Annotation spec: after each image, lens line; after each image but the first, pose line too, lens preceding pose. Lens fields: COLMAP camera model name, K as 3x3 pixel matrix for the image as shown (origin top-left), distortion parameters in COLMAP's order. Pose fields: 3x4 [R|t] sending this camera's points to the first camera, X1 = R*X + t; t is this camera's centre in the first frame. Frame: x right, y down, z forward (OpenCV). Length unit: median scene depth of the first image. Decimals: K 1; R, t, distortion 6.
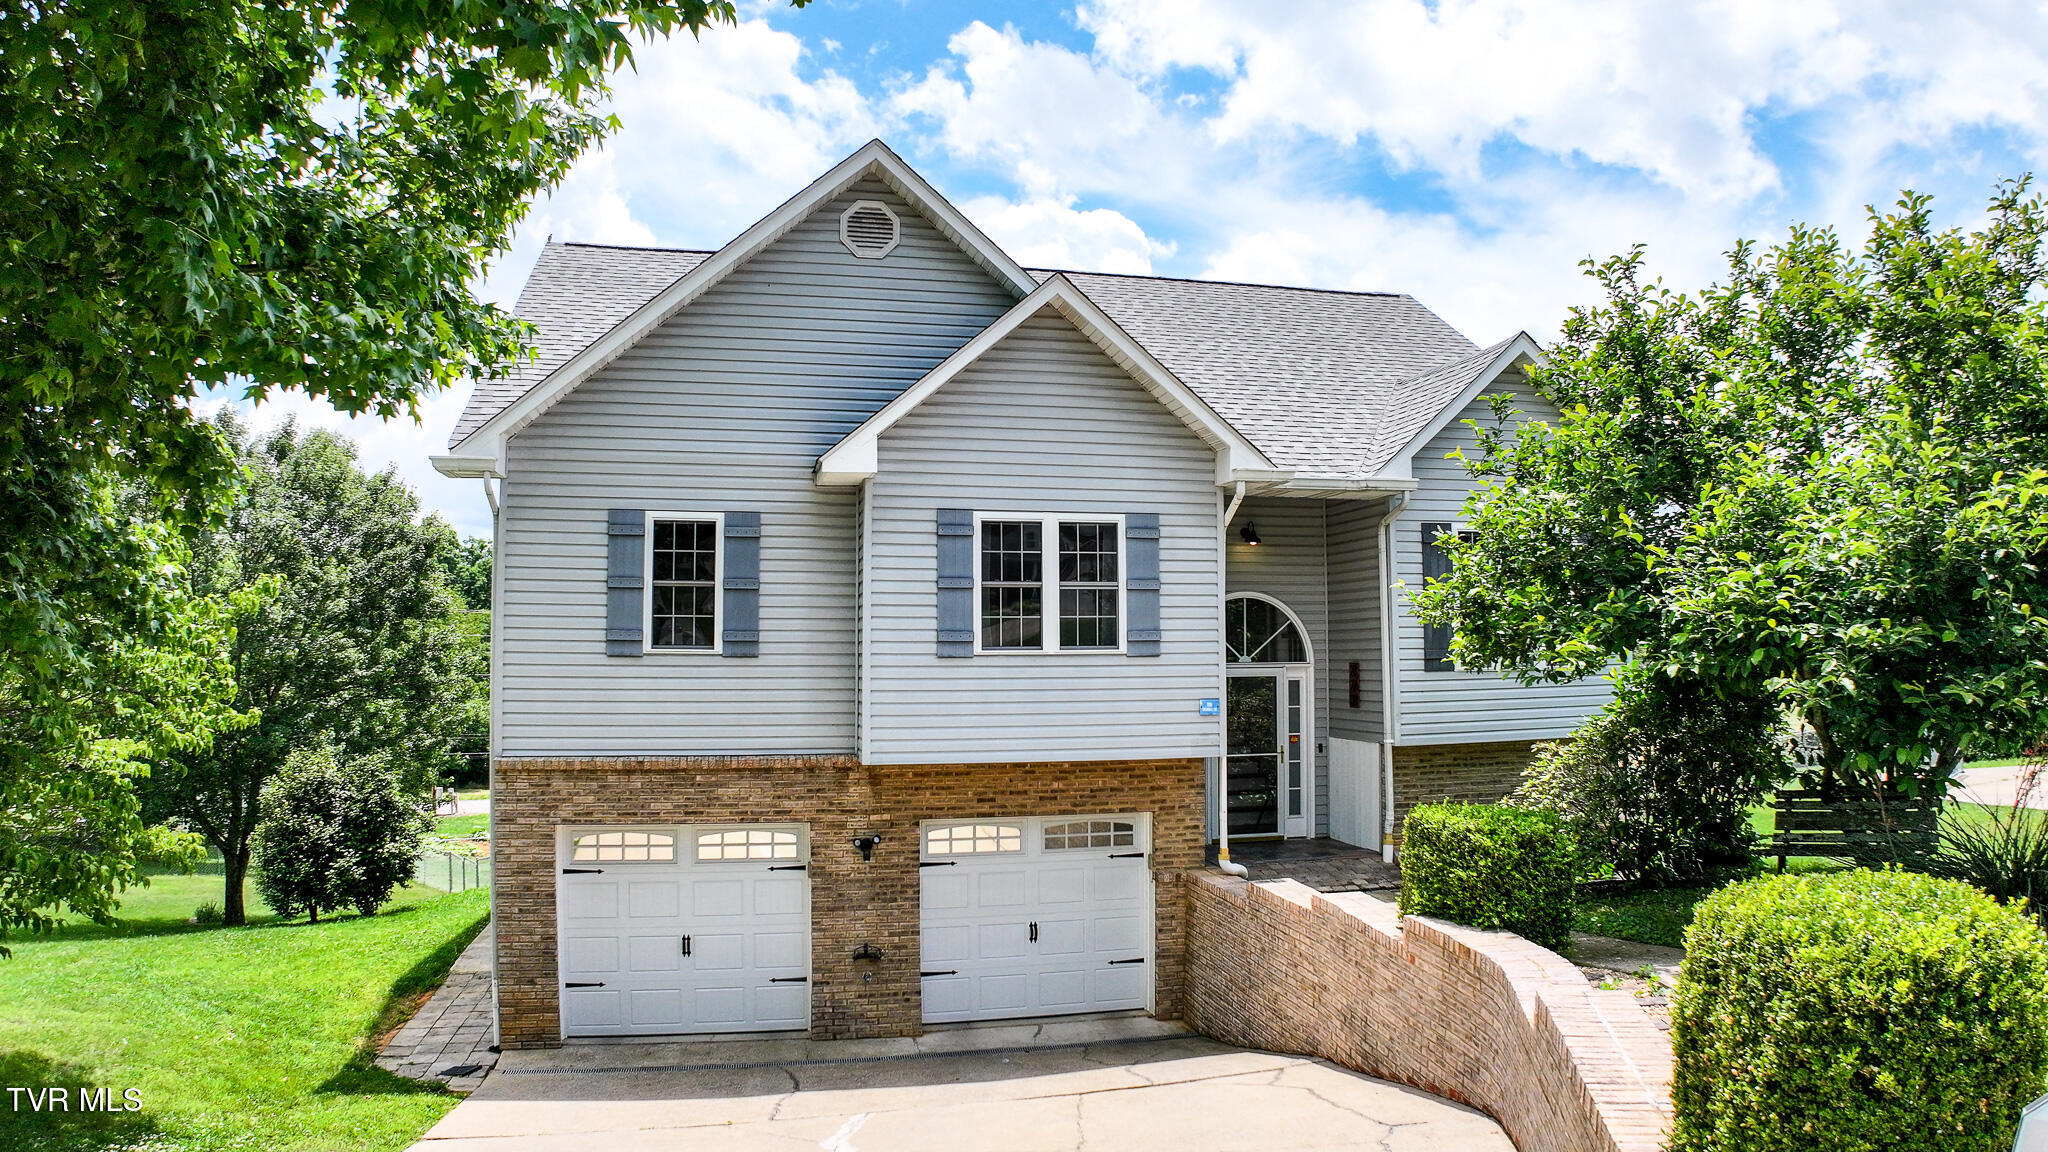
lens RADIAL K [[1271.3, 0, 1036.3], [0, 1271.3, 563.4], [0, 0, 1]] dist [-0.177450, 0.025897]
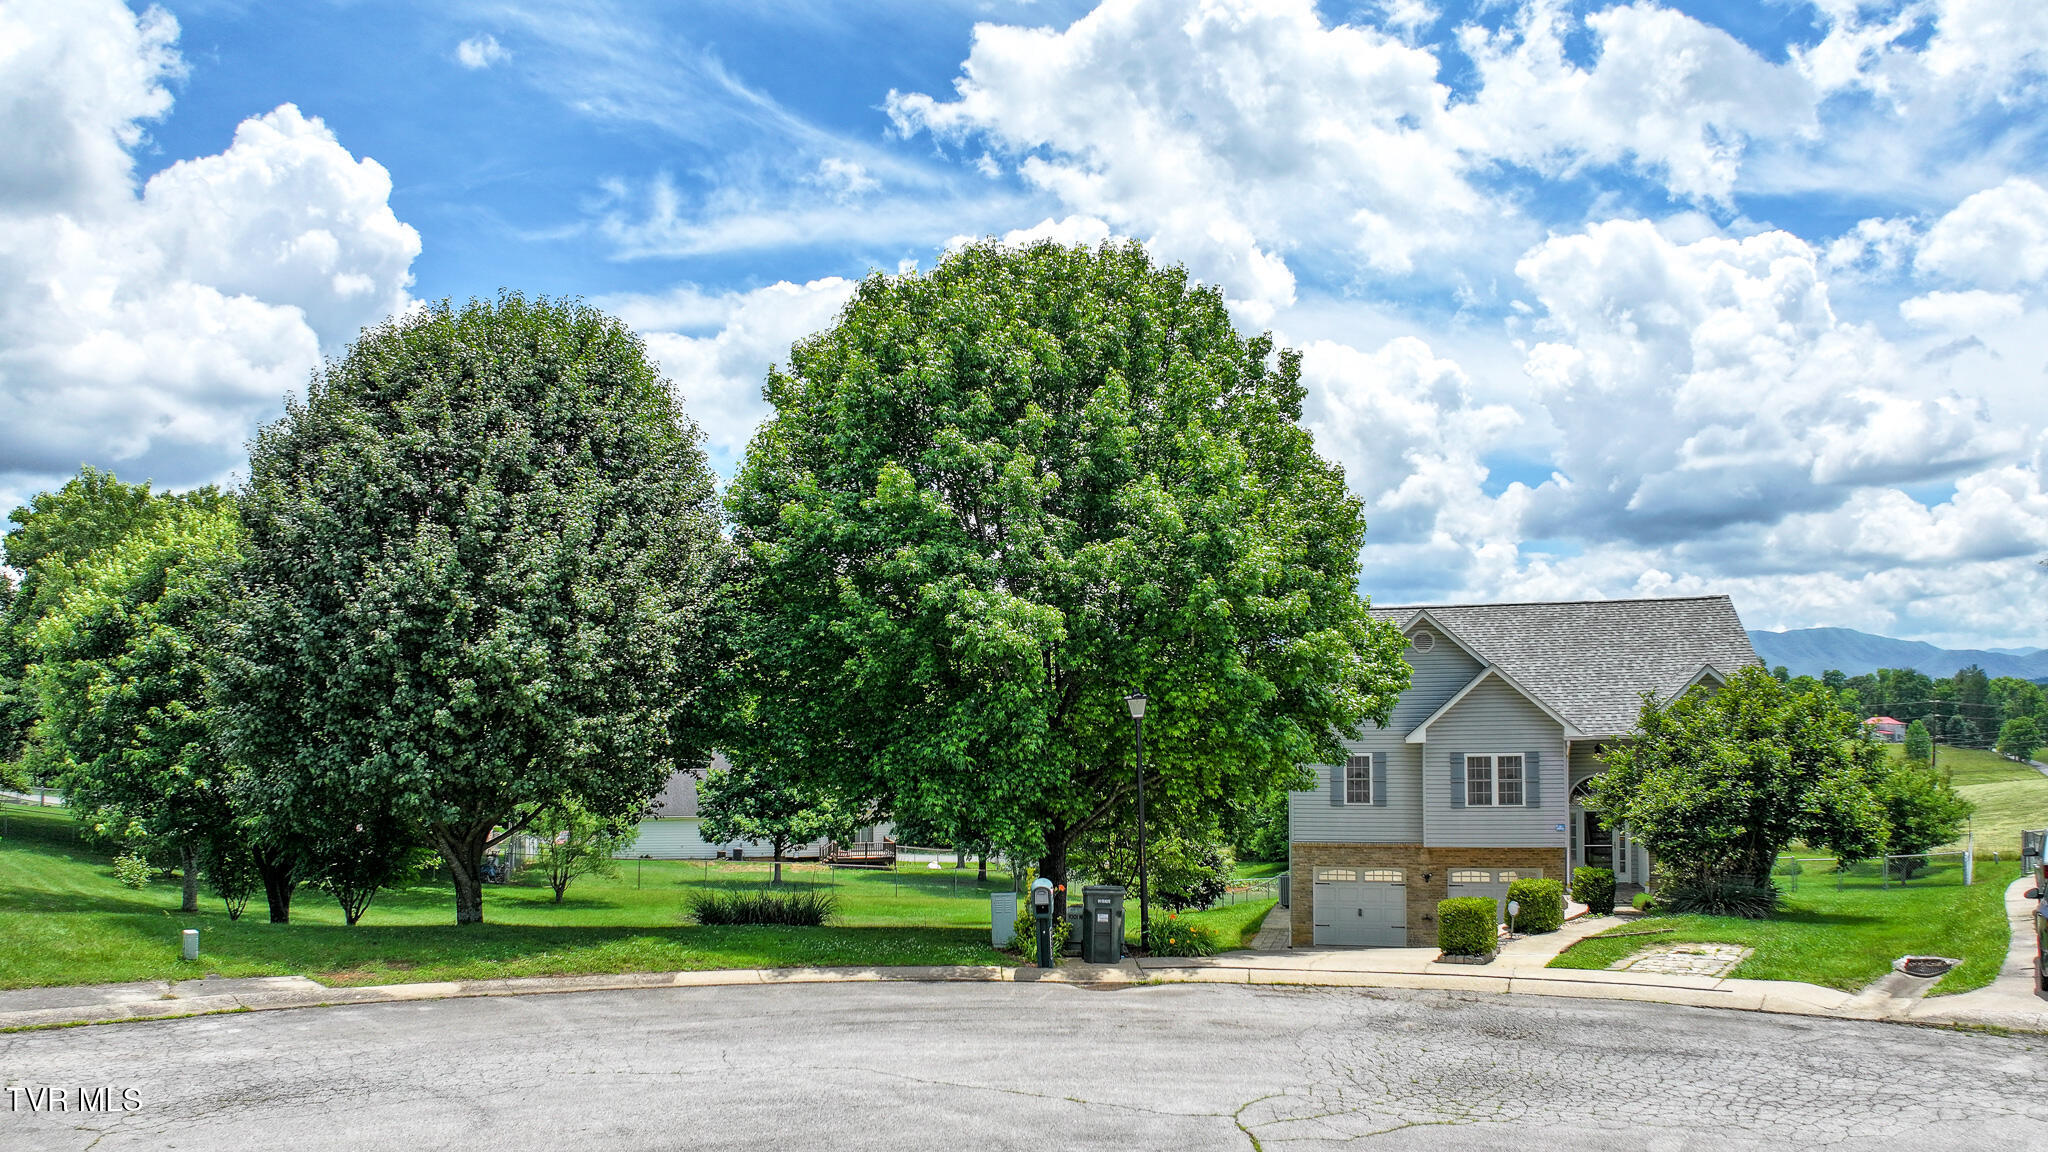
lens RADIAL K [[1271.3, 0, 1036.3], [0, 1271.3, 563.4], [0, 0, 1]] dist [-0.177450, 0.025897]
pose [[0.868017, -0.053635, -0.493629, 0.471915], [0.029974, 0.997996, -0.055728, -0.317484], [0.495629, 0.033577, 0.867885, -1.701727]]
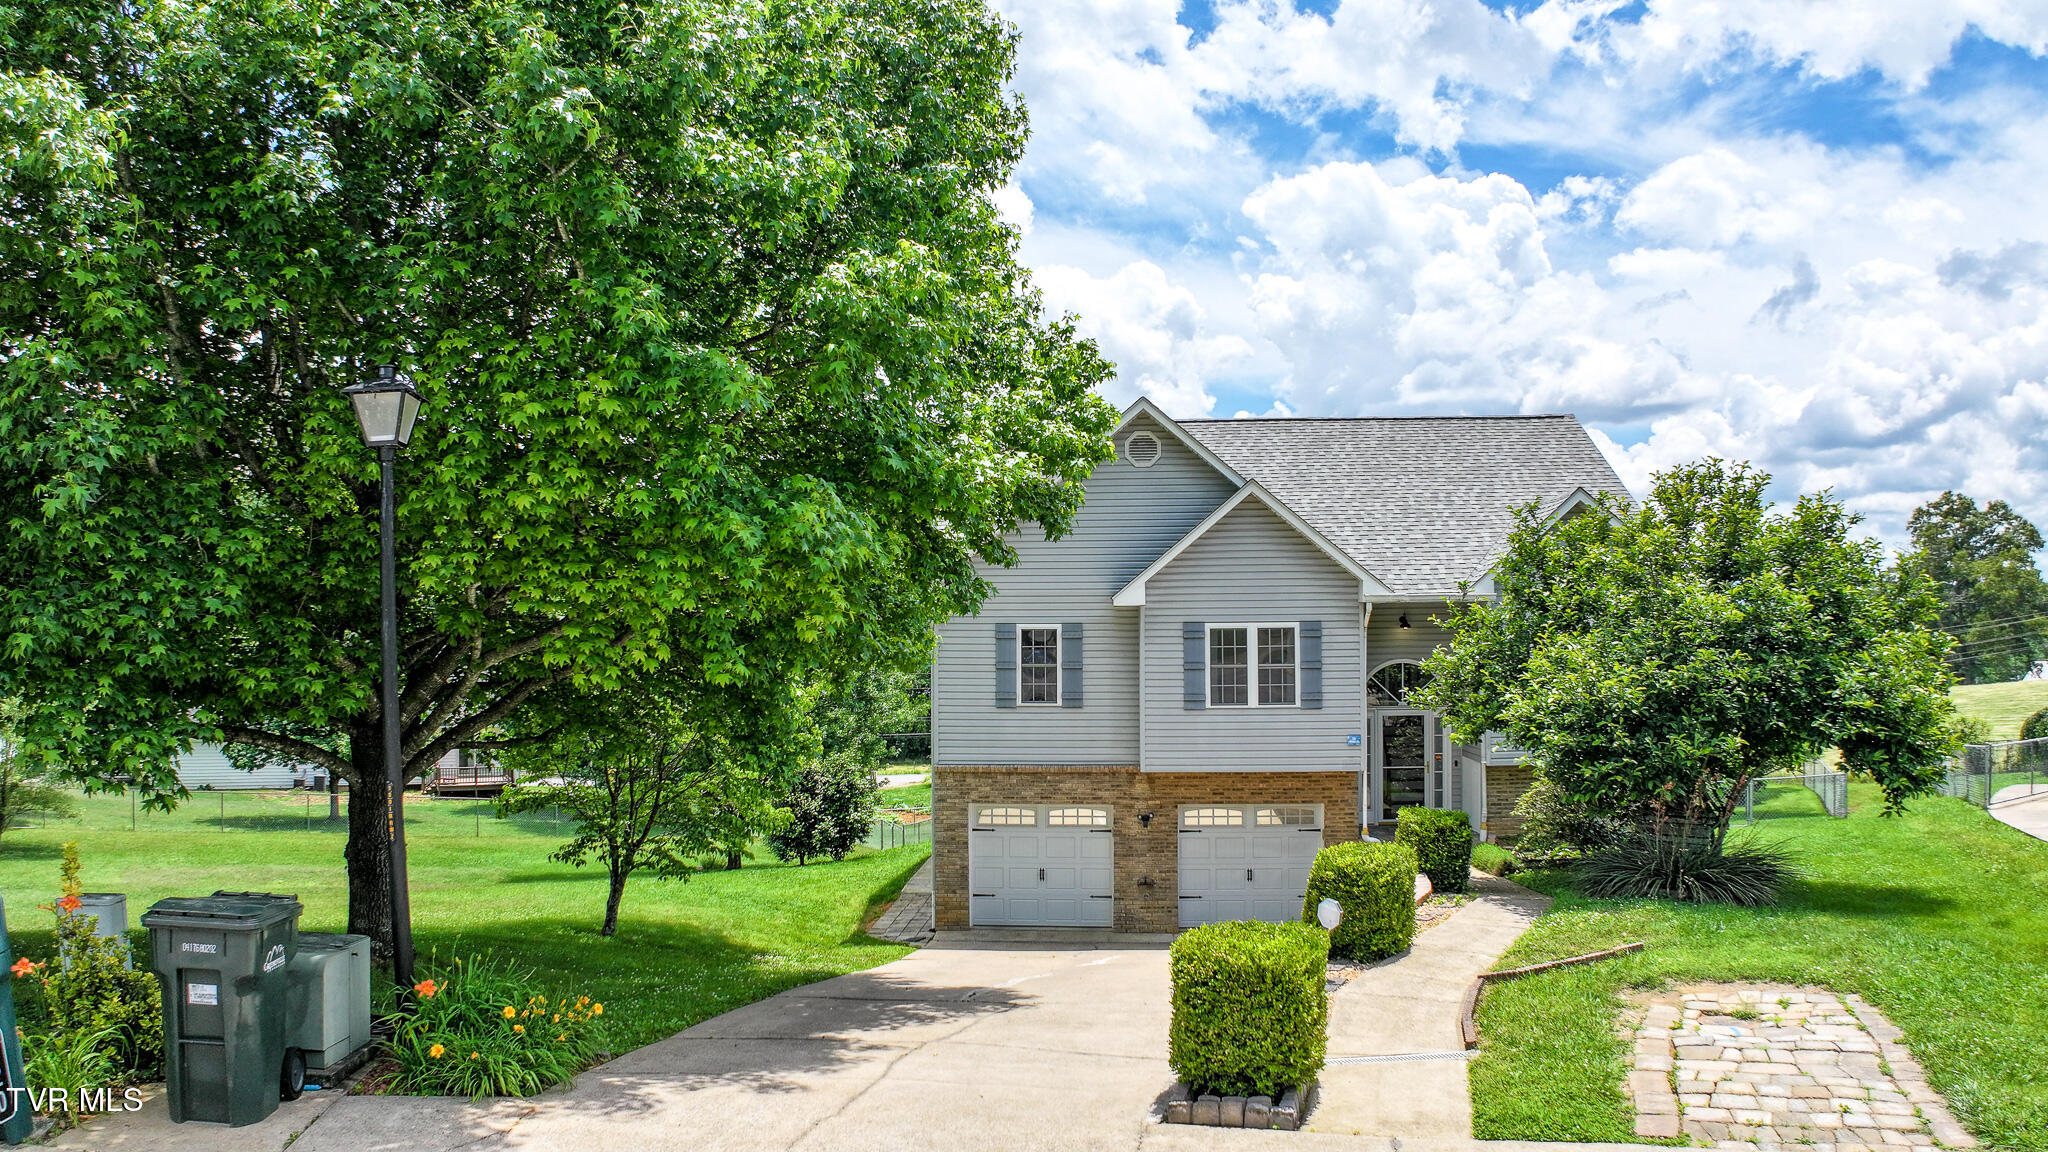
lens RADIAL K [[1271.3, 0, 1036.3], [0, 1271.3, 563.4], [0, 0, 1]] dist [-0.177450, 0.025897]
pose [[0.953355, -0.016841, -0.301380, 0.241457], [0.022153, 0.999654, 0.014215, -0.147275], [0.301037, -0.020229, 0.953398, -0.658580]]
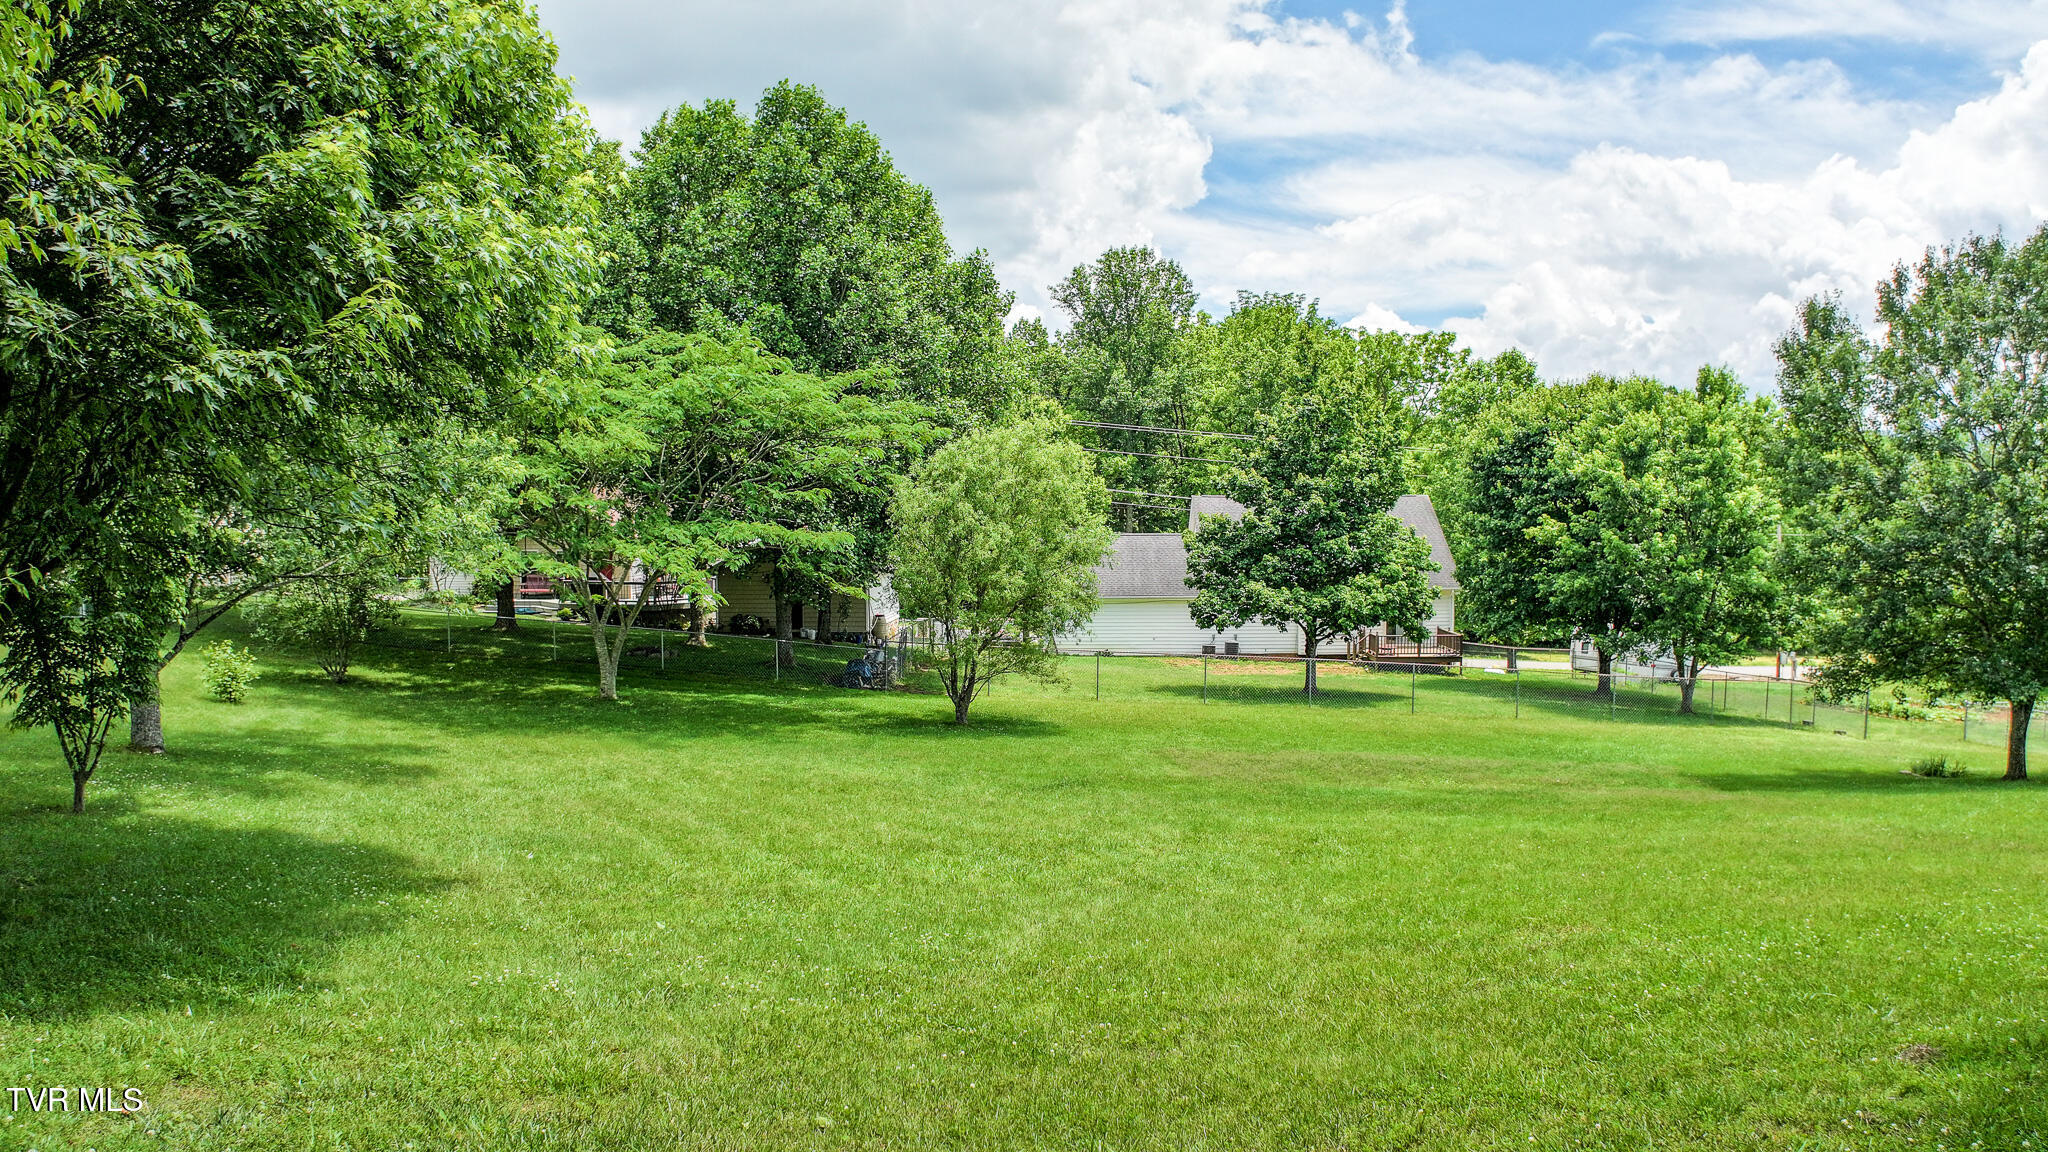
lens RADIAL K [[1271.3, 0, 1036.3], [0, 1271.3, 563.4], [0, 0, 1]] dist [-0.177450, 0.025897]
pose [[0.646984, 0.028915, -0.761955, -1.029202], [0.052118, 0.995267, 0.082023, 0.035557], [0.760720, -0.092779, 0.642415, -0.354926]]
